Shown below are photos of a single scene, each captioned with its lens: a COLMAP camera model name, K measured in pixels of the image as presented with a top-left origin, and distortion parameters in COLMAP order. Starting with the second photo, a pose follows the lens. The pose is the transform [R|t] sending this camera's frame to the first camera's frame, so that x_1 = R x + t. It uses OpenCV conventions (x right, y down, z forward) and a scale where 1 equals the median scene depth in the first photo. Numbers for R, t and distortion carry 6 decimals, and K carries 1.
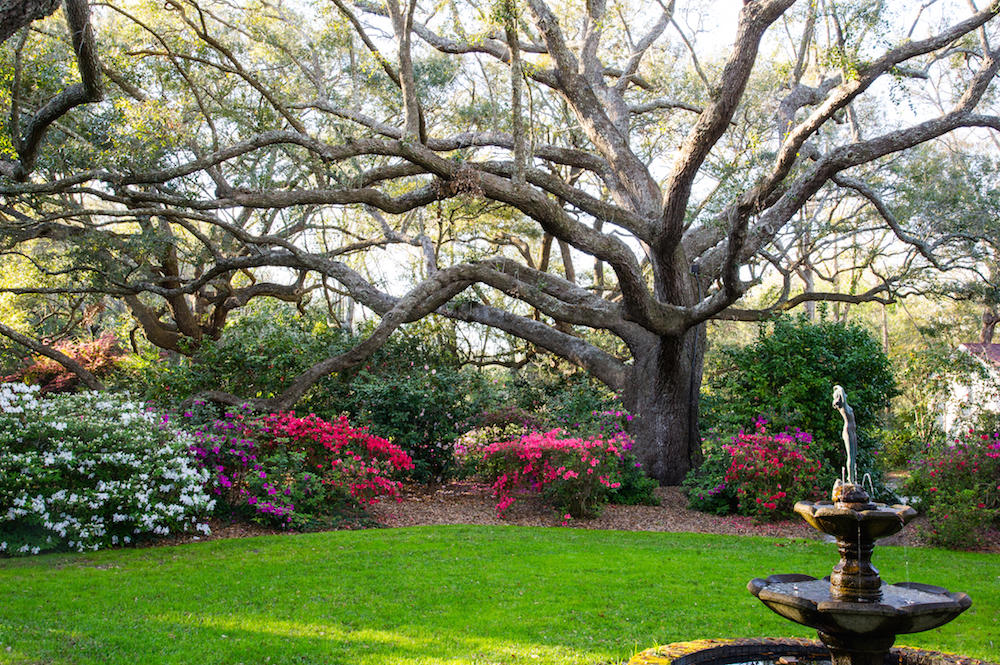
lens RADIAL K [[1153.3, 0, 494.8], [0, 1153.3, 331.6], [0, 0, 1]] dist [0.099823, 0.000000]
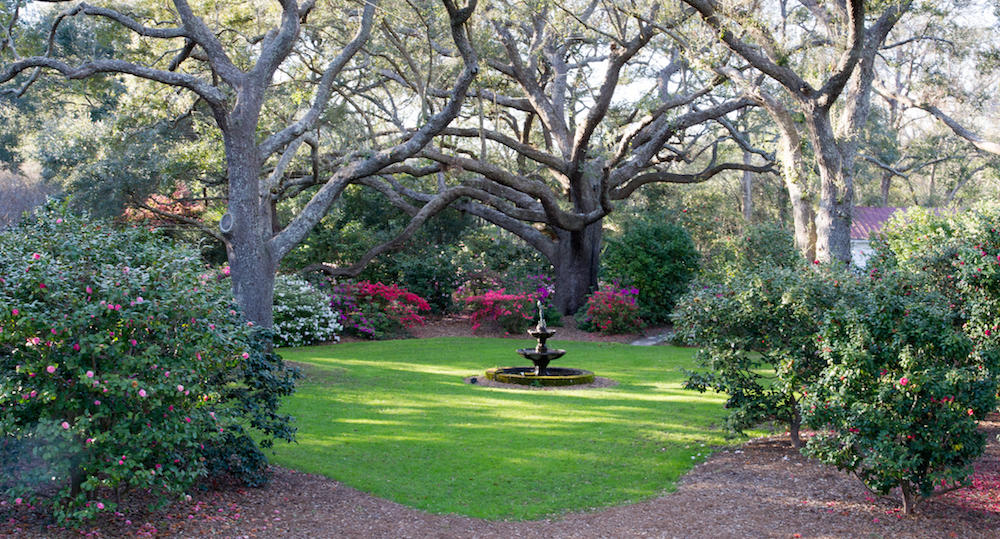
lens RADIAL K [[1383.0, 0, 499.9], [0, 1383.0, 262.3], [0, 0, 1]] dist [0.014838, 0.000000]
pose [[0.999909, -0.002058, -0.013318, 0.080725], [0.003489, 0.994108, 0.108340, -0.217037], [0.013016, -0.108377, 0.994025, -1.340278]]
